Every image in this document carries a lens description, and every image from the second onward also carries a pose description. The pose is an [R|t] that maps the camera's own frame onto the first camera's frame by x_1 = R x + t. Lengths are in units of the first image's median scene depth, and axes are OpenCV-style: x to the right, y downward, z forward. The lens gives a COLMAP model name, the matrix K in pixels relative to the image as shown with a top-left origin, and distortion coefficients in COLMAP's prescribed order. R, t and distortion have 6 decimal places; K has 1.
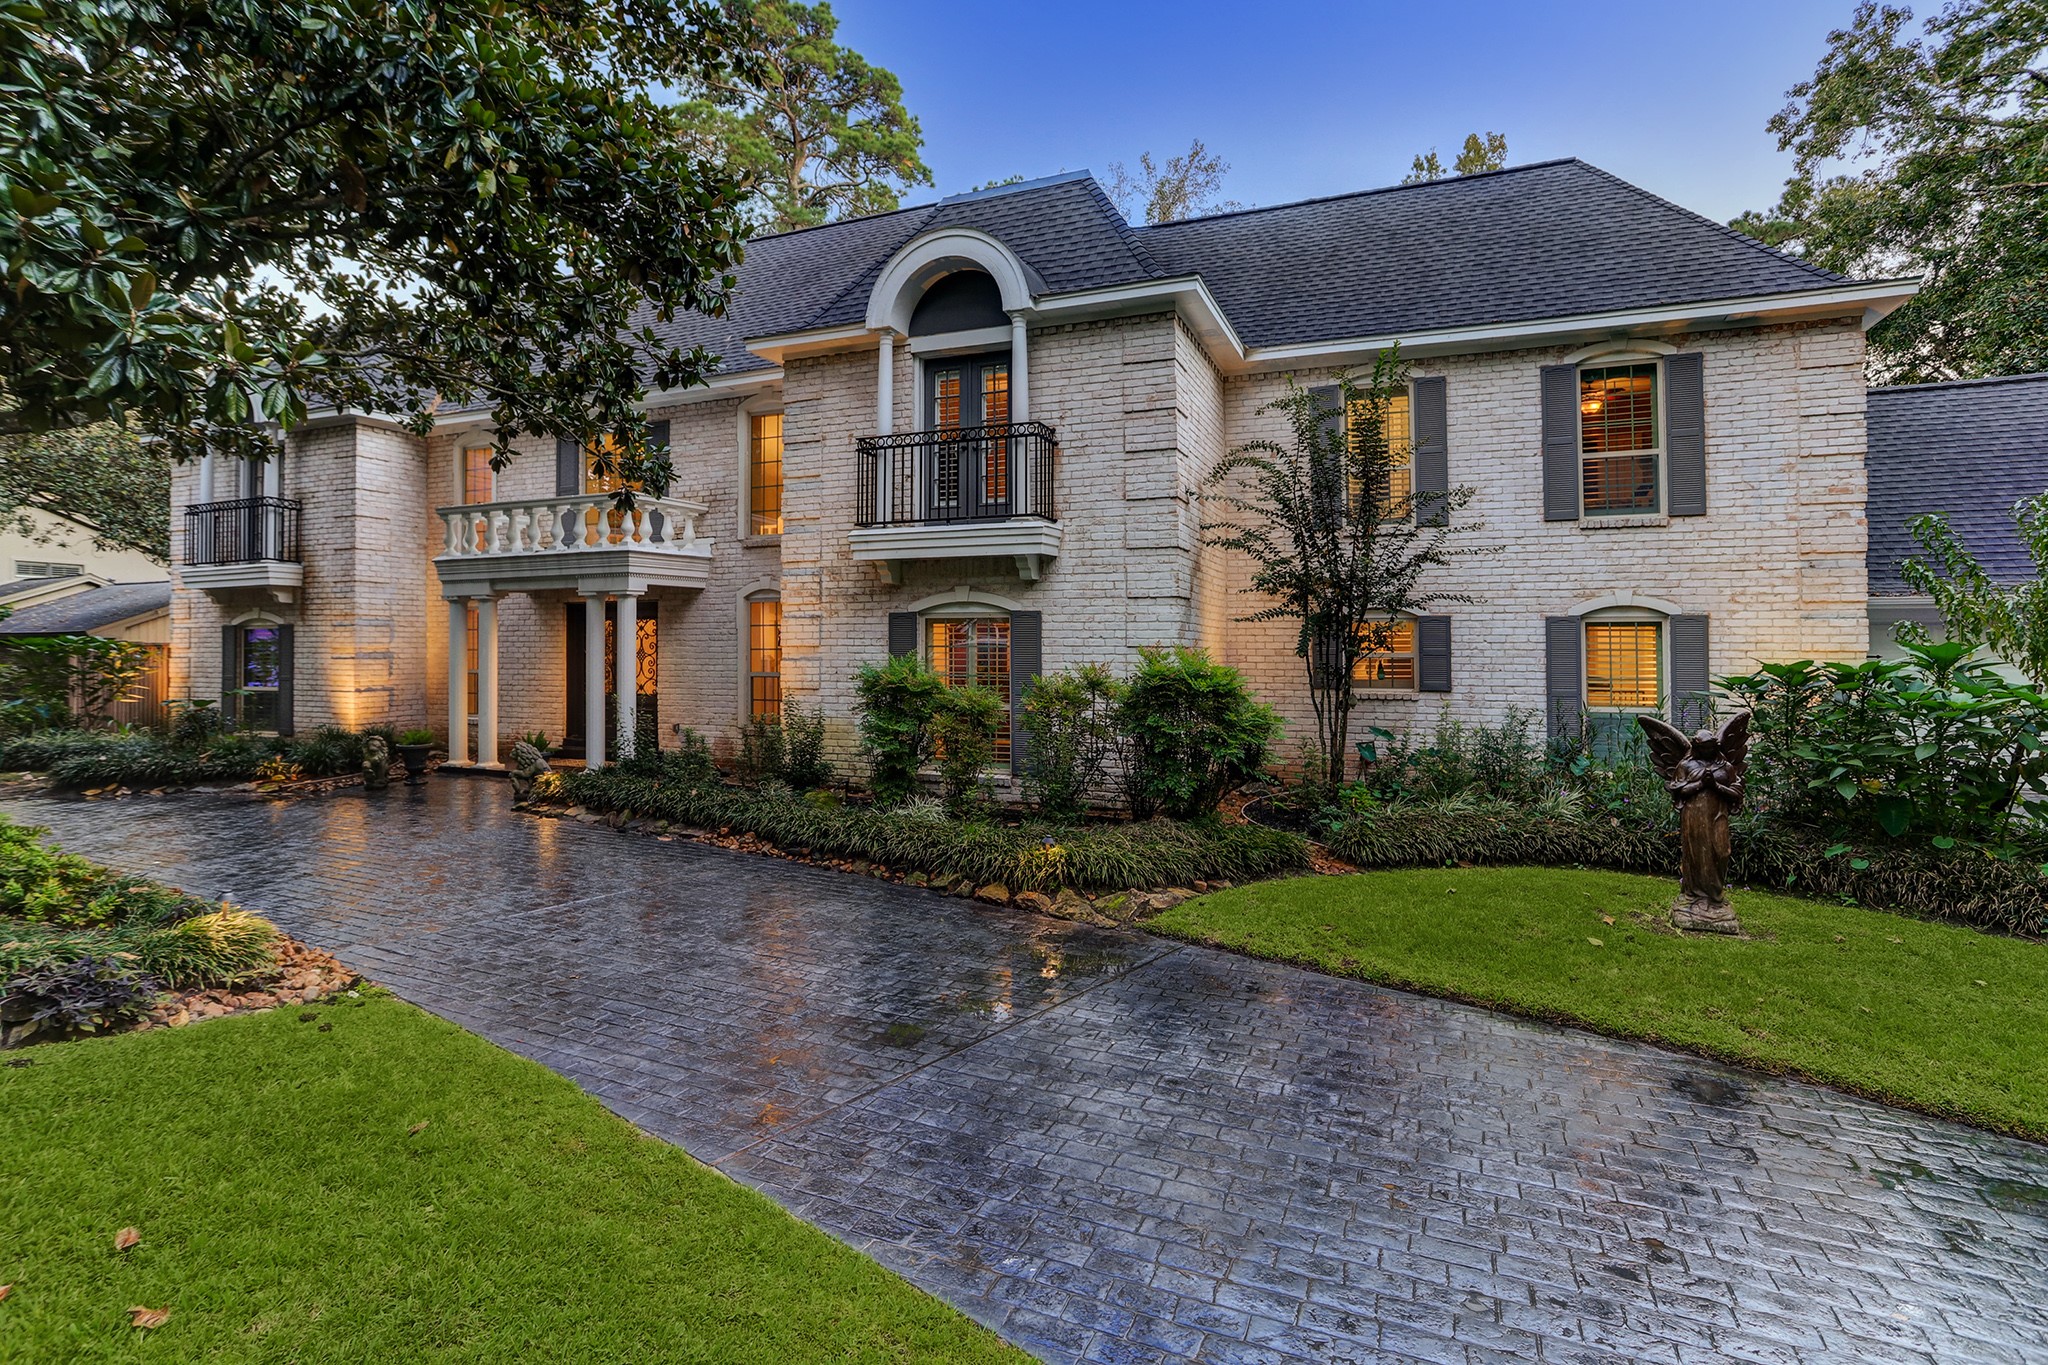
lens RADIAL K [[1015.2, 0, 1019.2], [0, 1015.2, 649.3], [0, 0, 1]] dist [-0.048786, 0.027328]
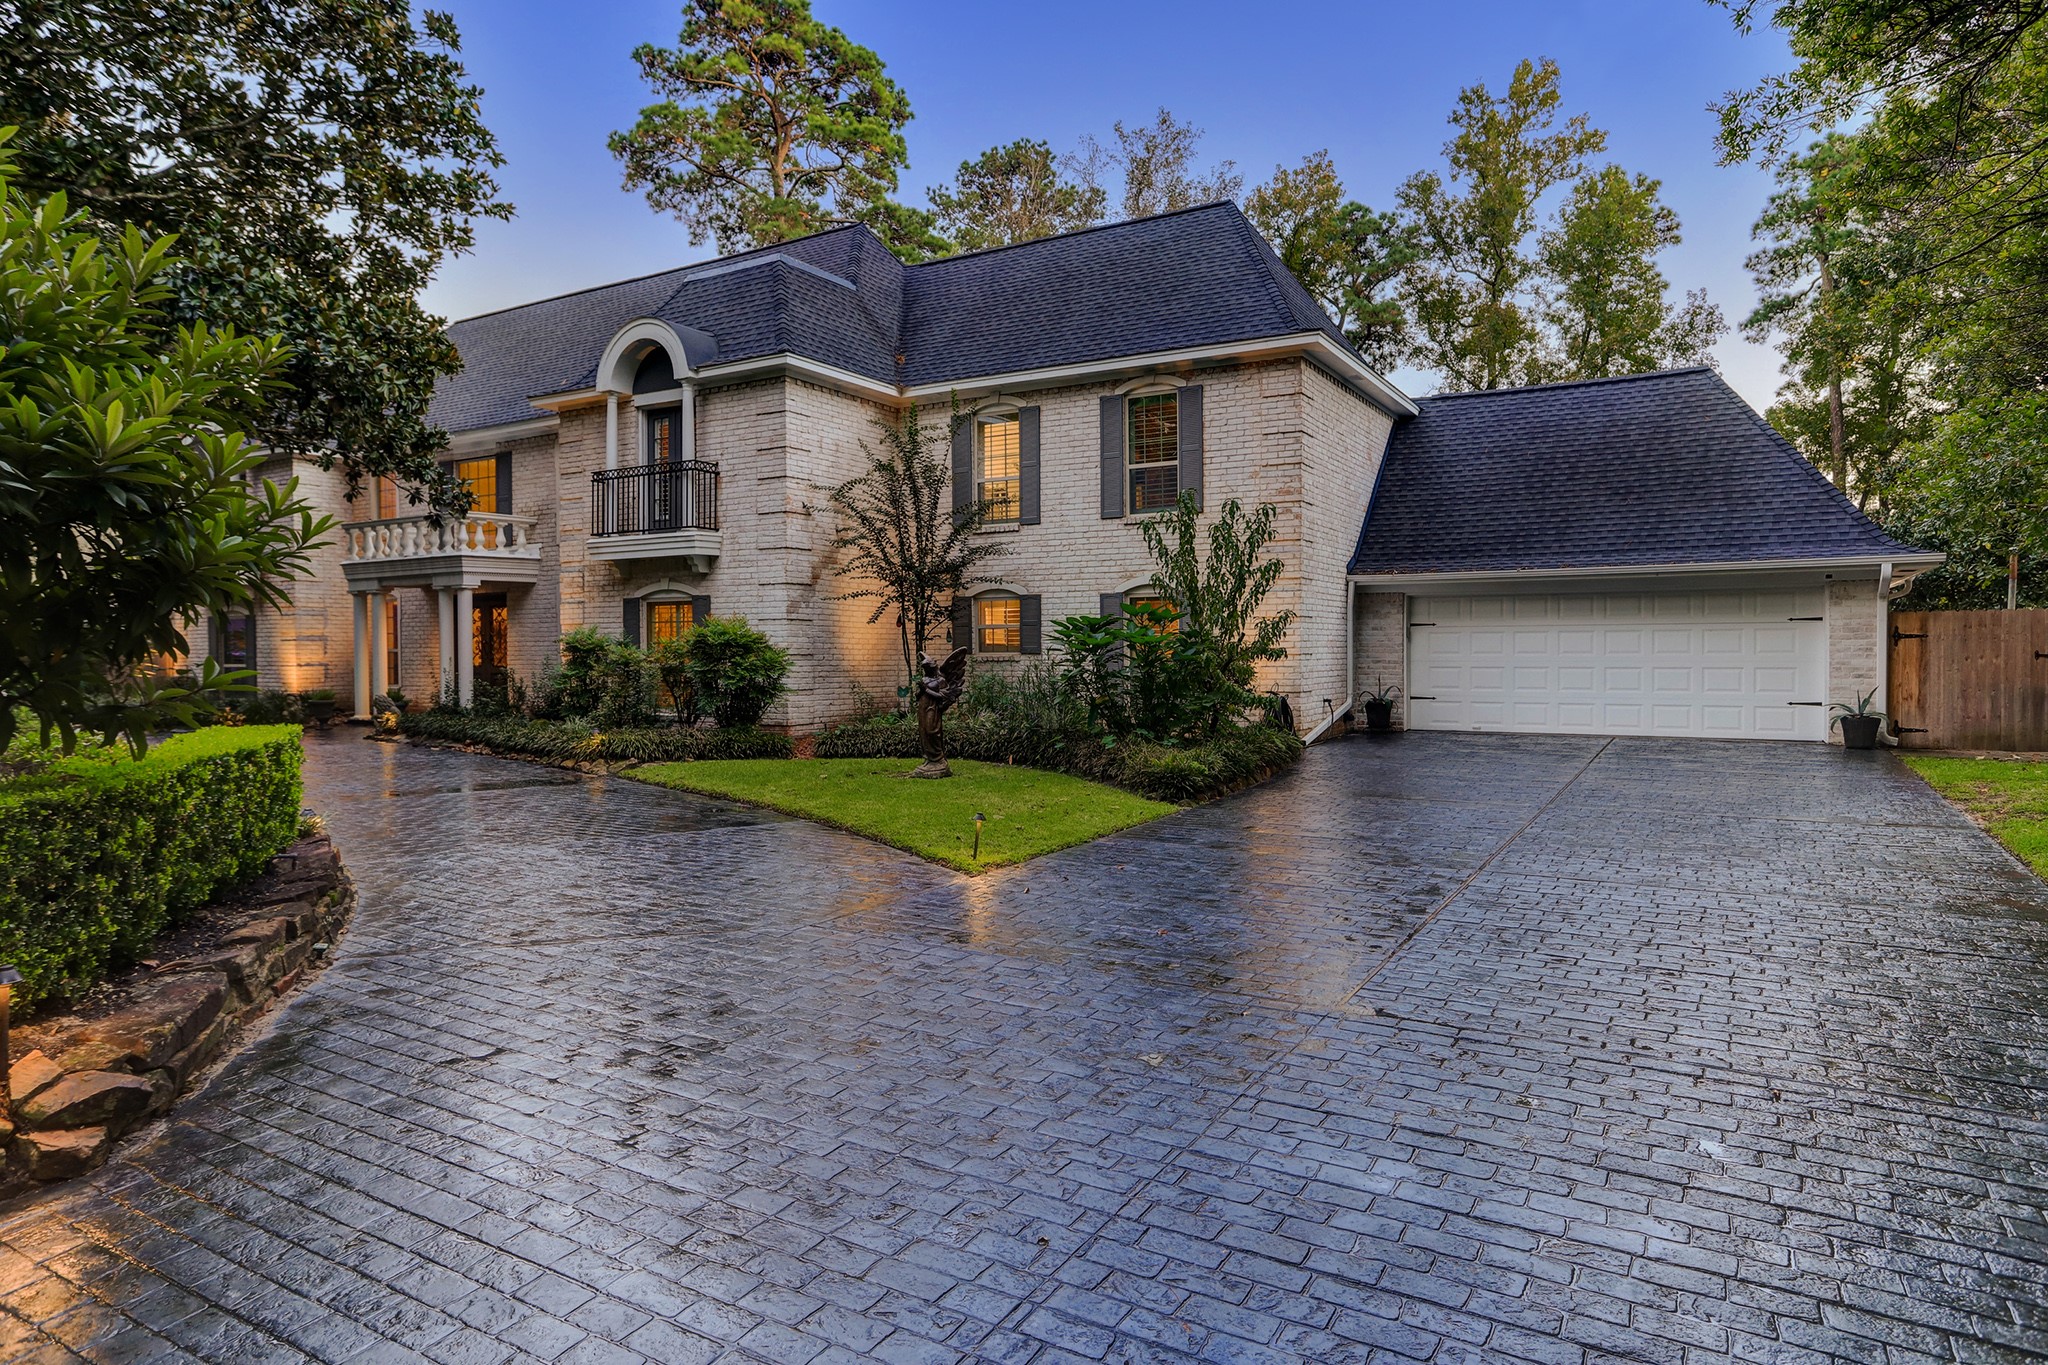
lens RADIAL K [[1193.5, 0, 1024.0], [0, 1193.5, 682.5], [0, 0, 1]] dist [-0.002438, 0.000008]
pose [[0.990391, -0.004716, -0.138212, 0.629183], [0.008588, 0.999587, 0.027430, 0.038210], [0.138026, -0.028354, 0.990023, -0.525762]]
